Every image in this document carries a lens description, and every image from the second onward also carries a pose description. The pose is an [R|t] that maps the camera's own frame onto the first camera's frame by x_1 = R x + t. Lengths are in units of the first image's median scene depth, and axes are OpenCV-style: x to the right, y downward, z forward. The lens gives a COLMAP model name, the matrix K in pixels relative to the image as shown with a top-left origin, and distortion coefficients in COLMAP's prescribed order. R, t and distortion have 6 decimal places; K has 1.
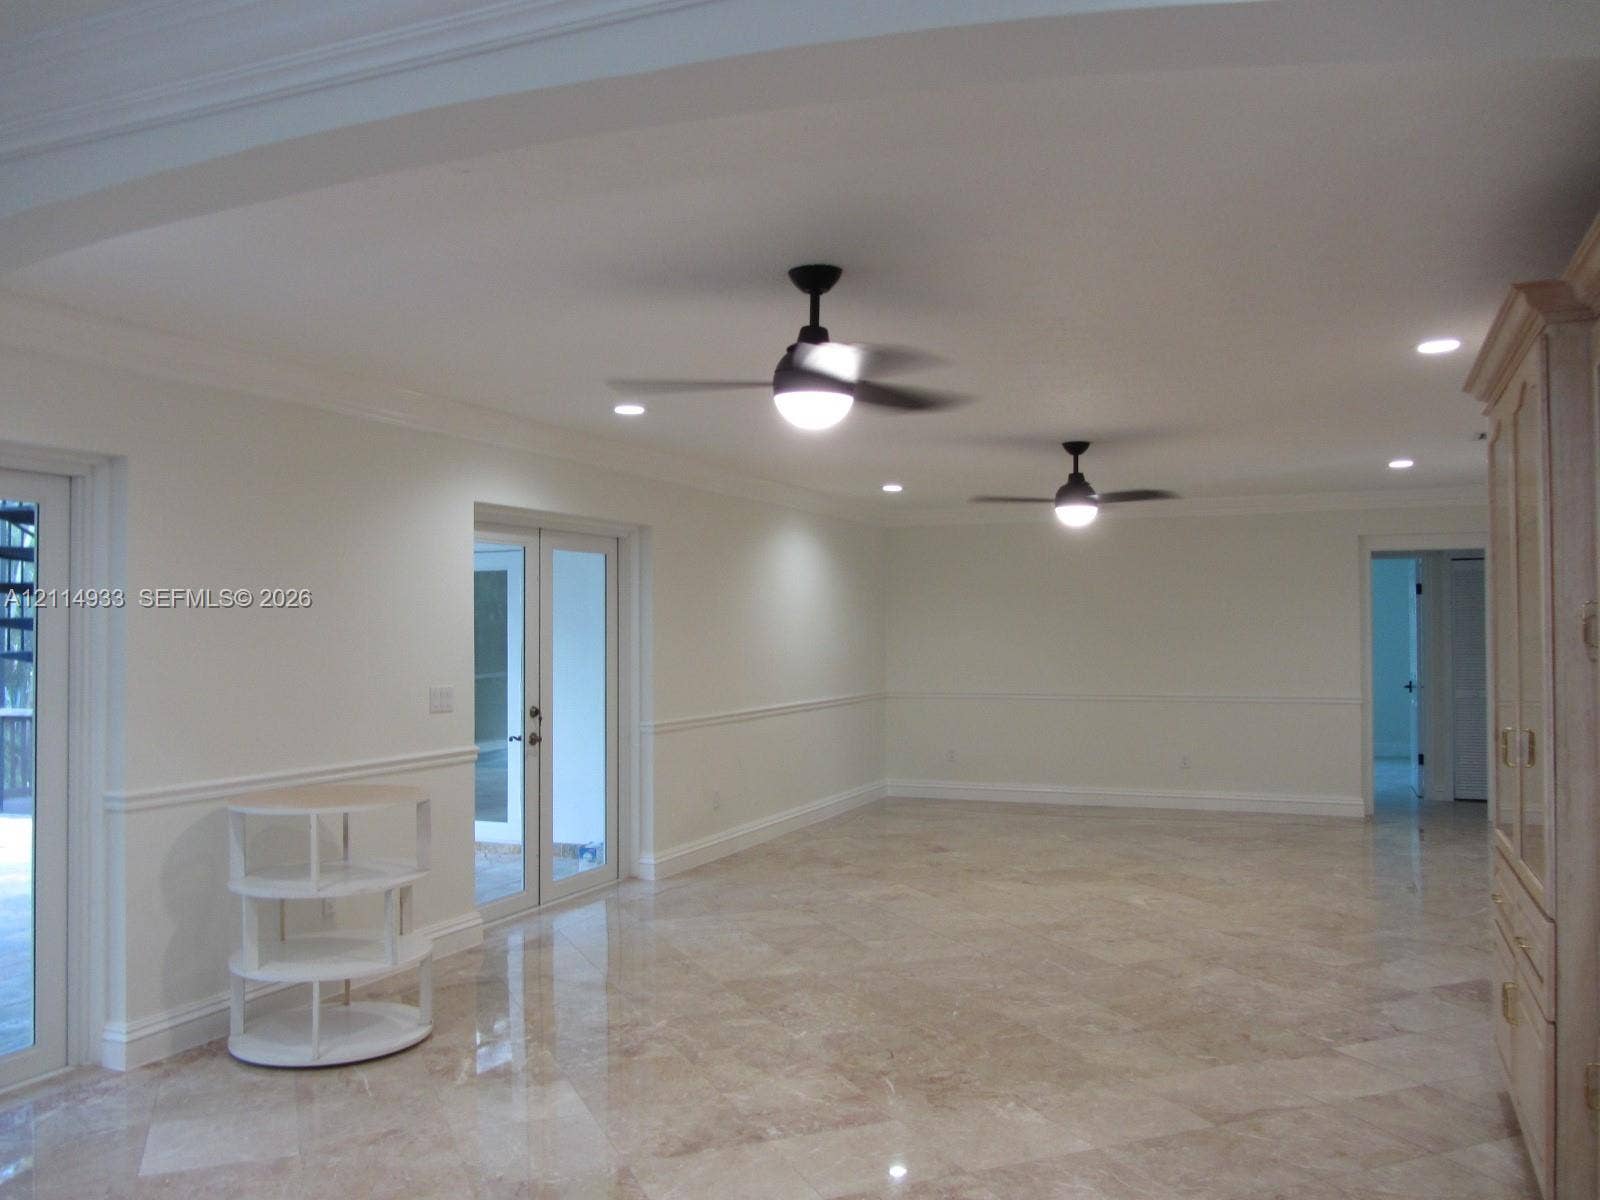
lens RADIAL K [[1317.2, 0, 800.0], [0, 1317.2, 600.0], [0, 0, 1]] dist [-0.042635, -0.004108]
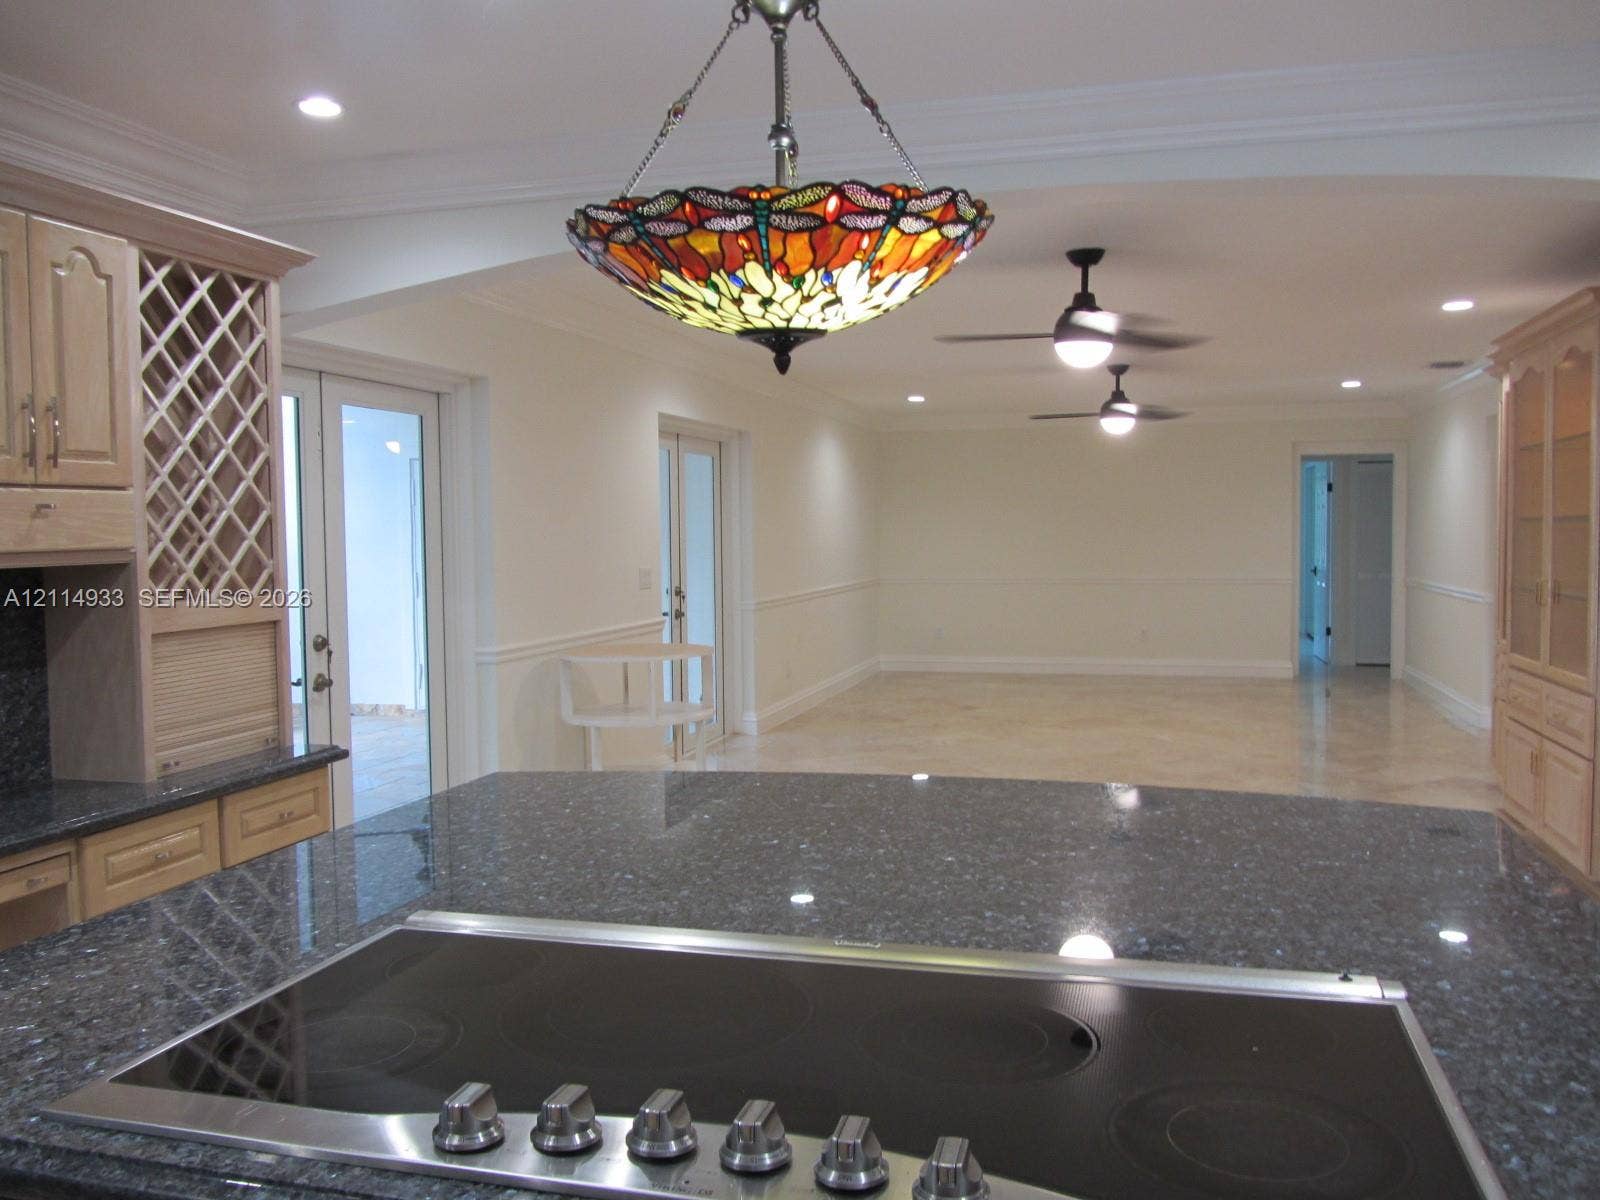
lens RADIAL K [[1317.2, 0, 800.0], [0, 1317.2, 600.0], [0, 0, 1]] dist [-0.042635, -0.004108]
pose [[0.991643, -0.012012, 0.128448, -0.222552], [0.002324, 0.997158, 0.075308, 0.004100], [-0.128987, -0.074380, 0.988853, -0.164265]]
